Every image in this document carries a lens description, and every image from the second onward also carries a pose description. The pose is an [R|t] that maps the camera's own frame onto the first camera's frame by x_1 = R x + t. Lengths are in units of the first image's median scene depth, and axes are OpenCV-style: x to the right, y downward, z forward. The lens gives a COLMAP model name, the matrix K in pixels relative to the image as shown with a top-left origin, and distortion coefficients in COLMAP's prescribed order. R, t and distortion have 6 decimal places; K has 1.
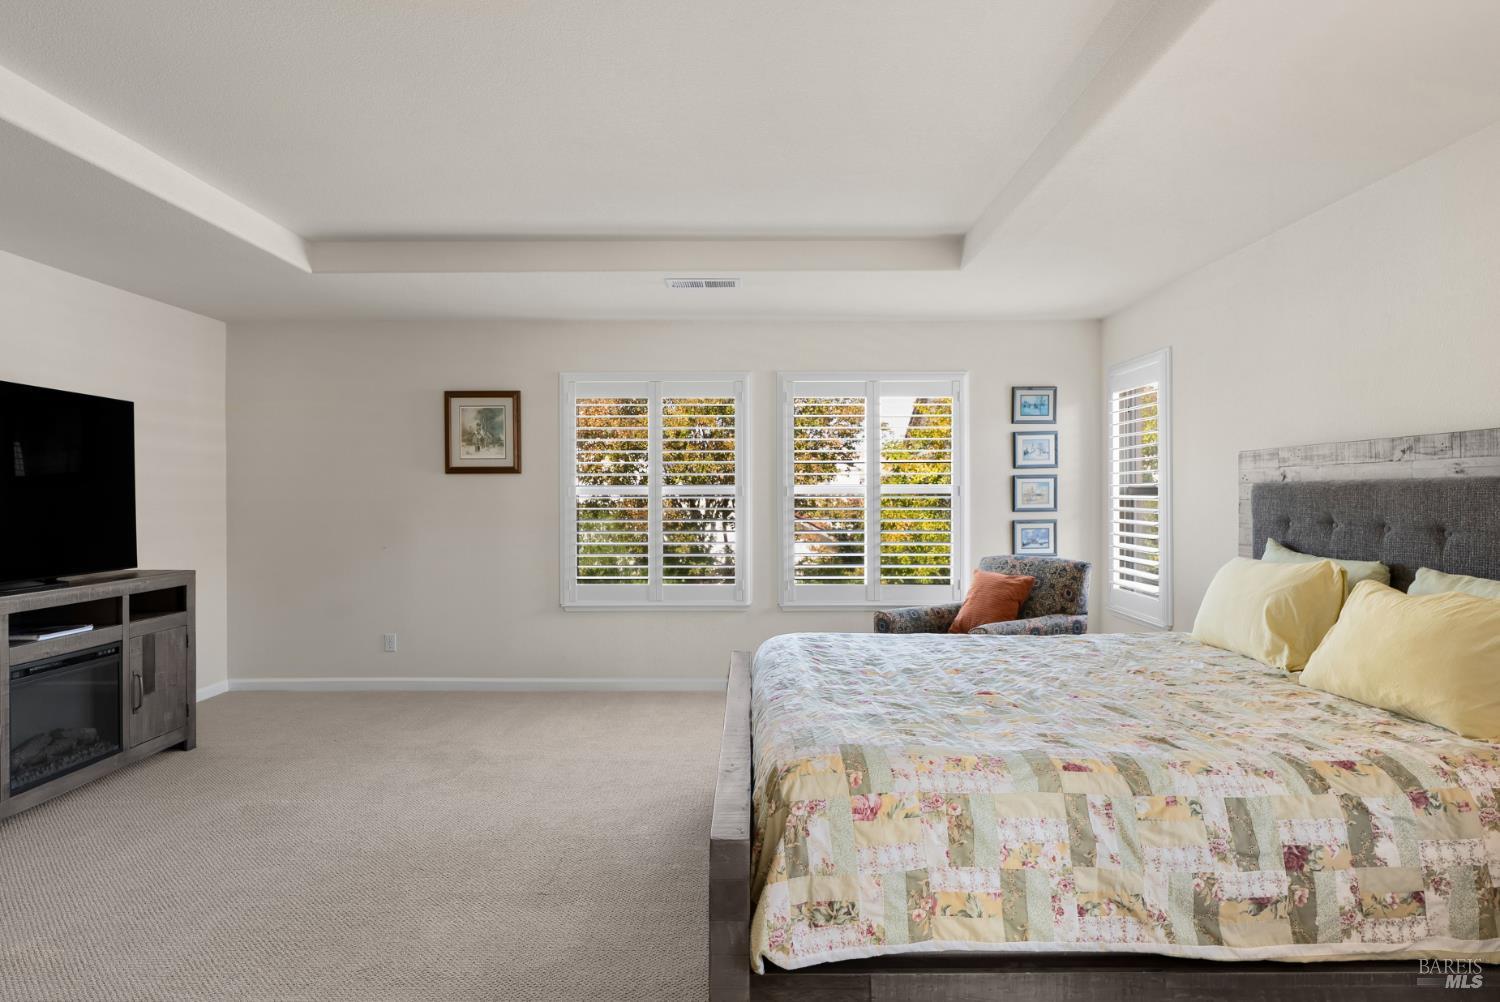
lens RADIAL K [[839.7, 0, 747.3], [0, 839.7, 502.2], [0, 0, 1]] dist [-0.000309, -0.001644]
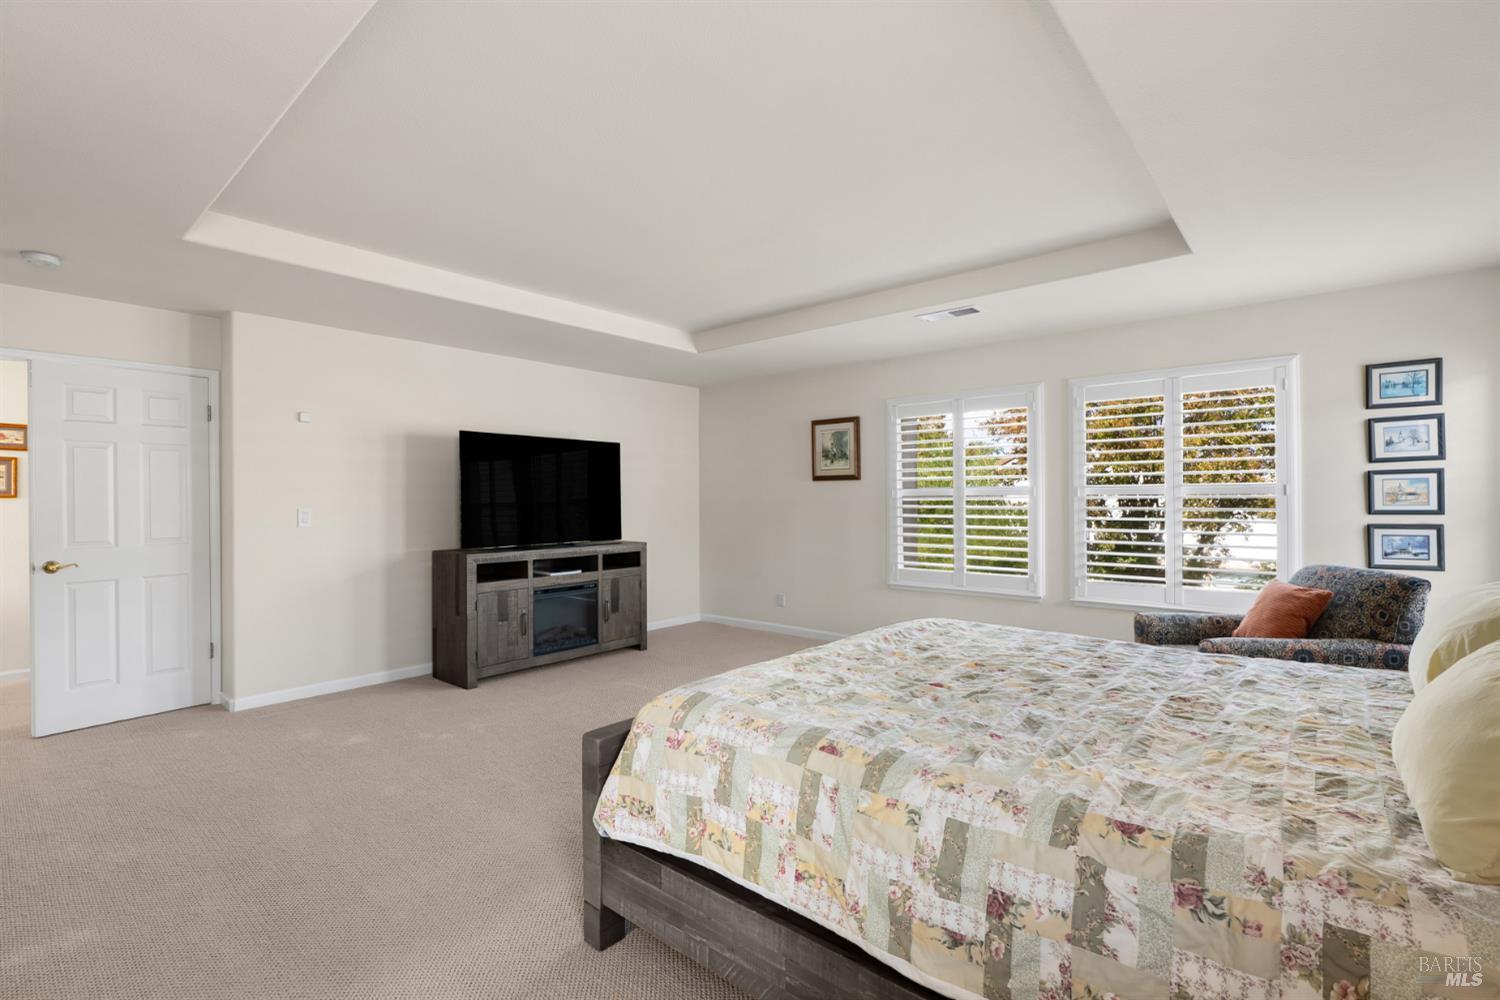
lens RADIAL K [[679.5, 0, 747.4], [0, 679.5, 493.5], [0, 0, 1]] dist [-0.010434, 0.002050]
pose [[0.758088, -0.005750, -0.652127, 0.386781], [-0.001367, 0.999945, -0.010407, -0.001762], [0.652151, 0.008781, 0.758038, 0.117075]]
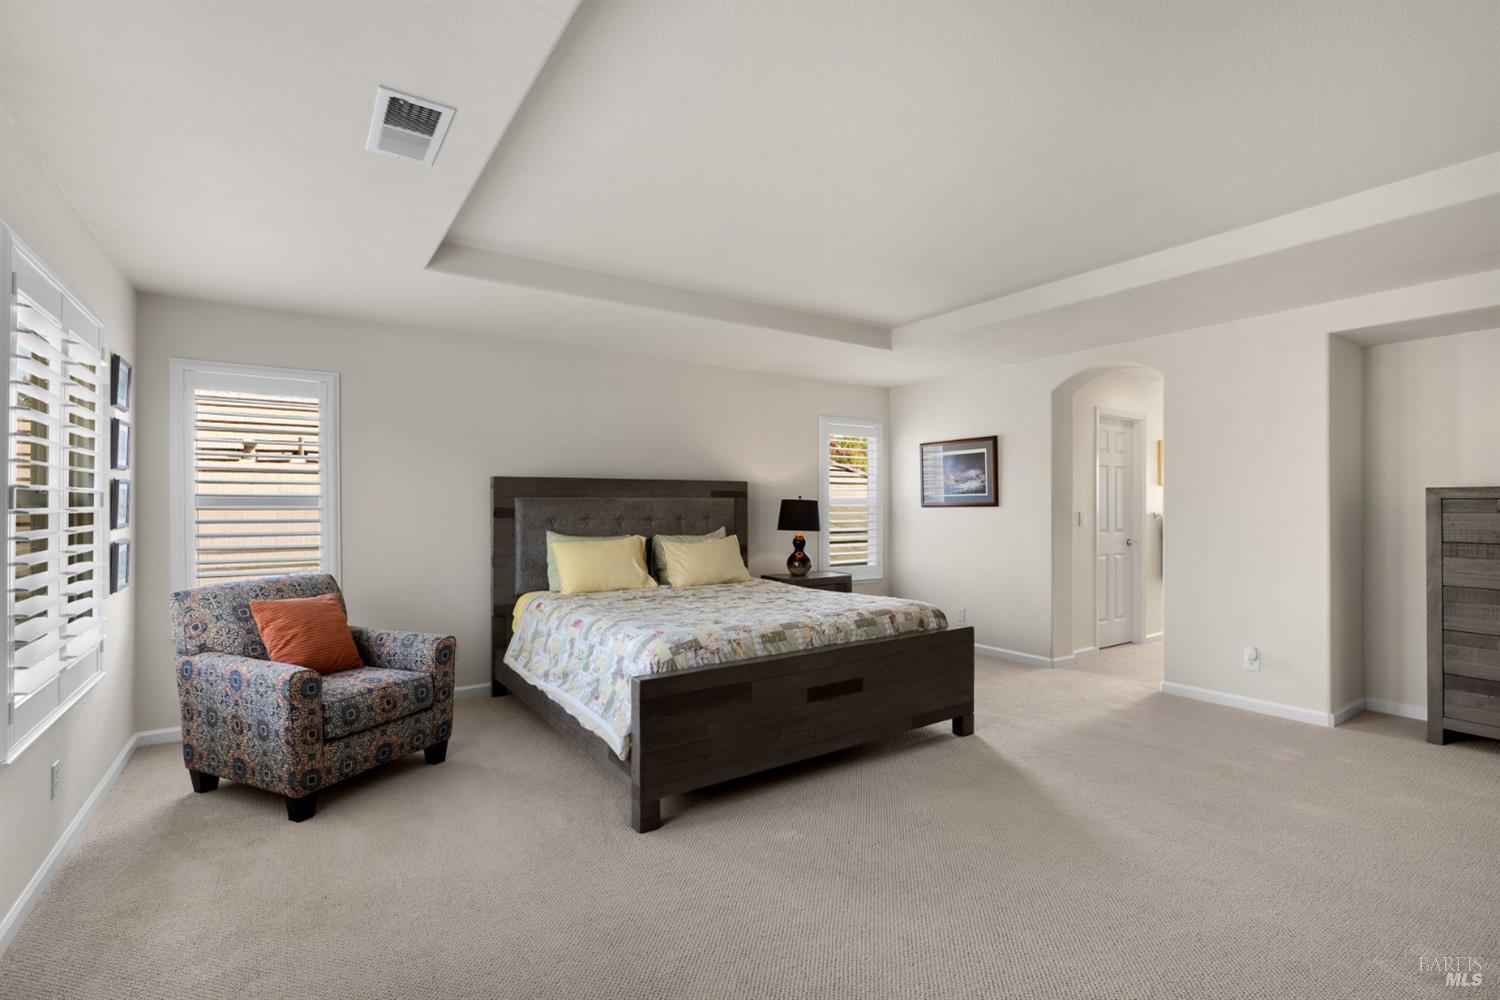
lens RADIAL K [[679.5, 0, 756.9], [0, 679.5, 502.9], [0, 0, 1]] dist [-0.010434, 0.002050]
pose [[-0.565104, 0.003087, 0.825014, -0.617598], [0.010628, 0.999937, 0.003538, -0.010118], [-0.824951, 0.010768, -0.565101, 1.176587]]
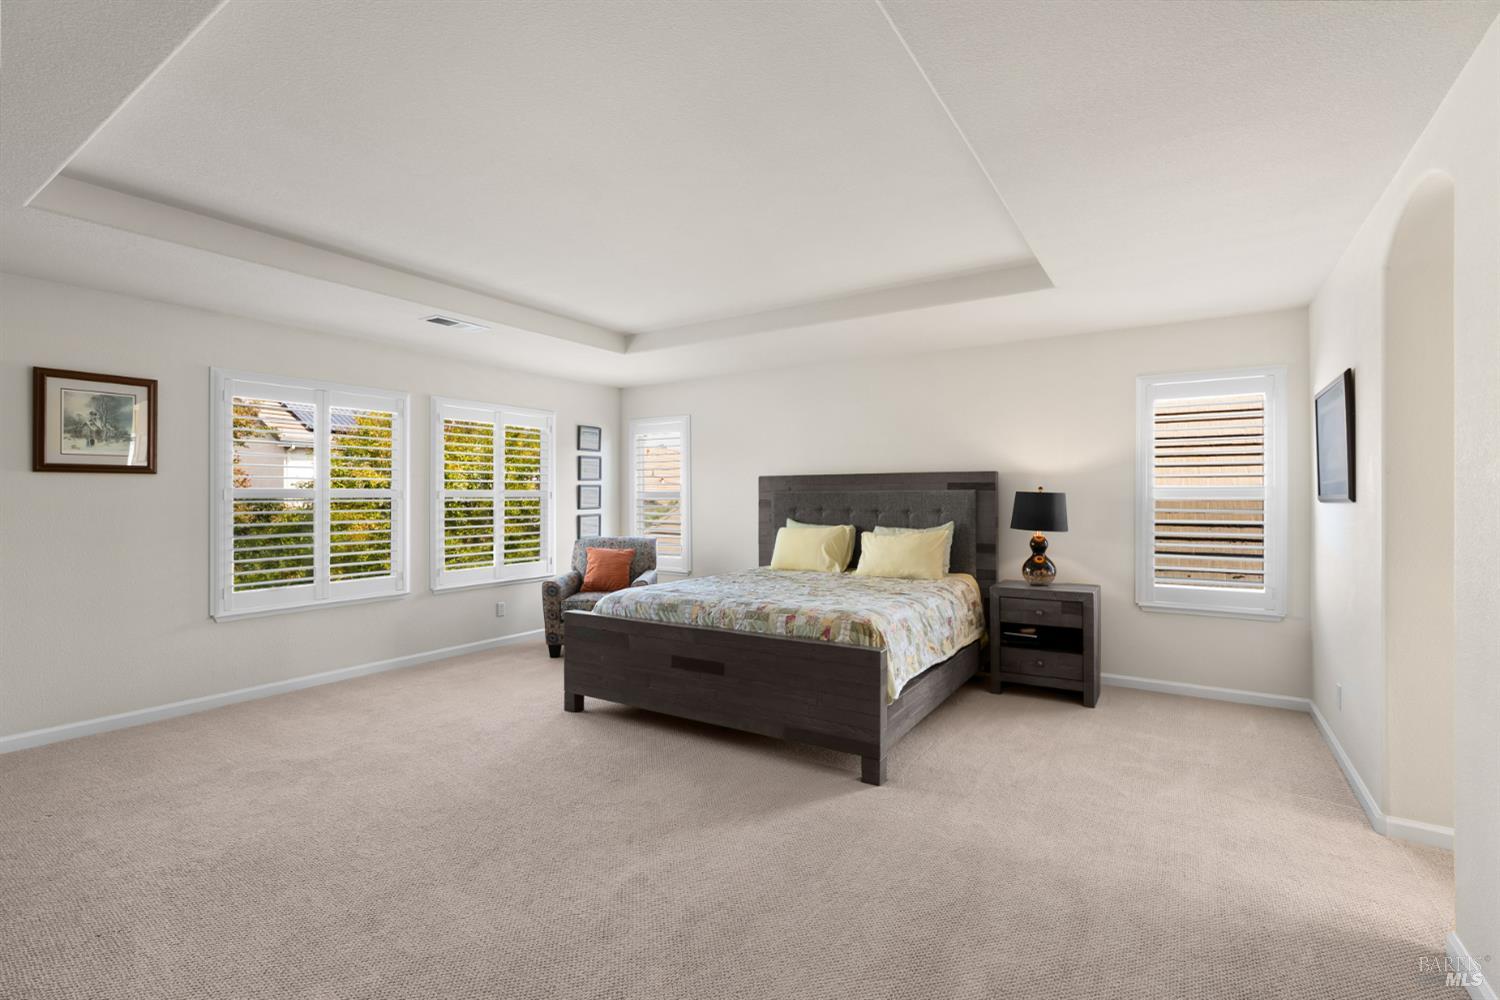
lens RADIAL K [[679.5, 0, 752.2], [0, 679.5, 496.4], [0, 0, 1]] dist [-0.010434, 0.002050]
pose [[0.540187, 0.000919, 0.841545, -0.714761], [0.009316, 0.999932, -0.007072, 0.000362], [-0.841493, 0.011660, 0.540141, 0.125004]]
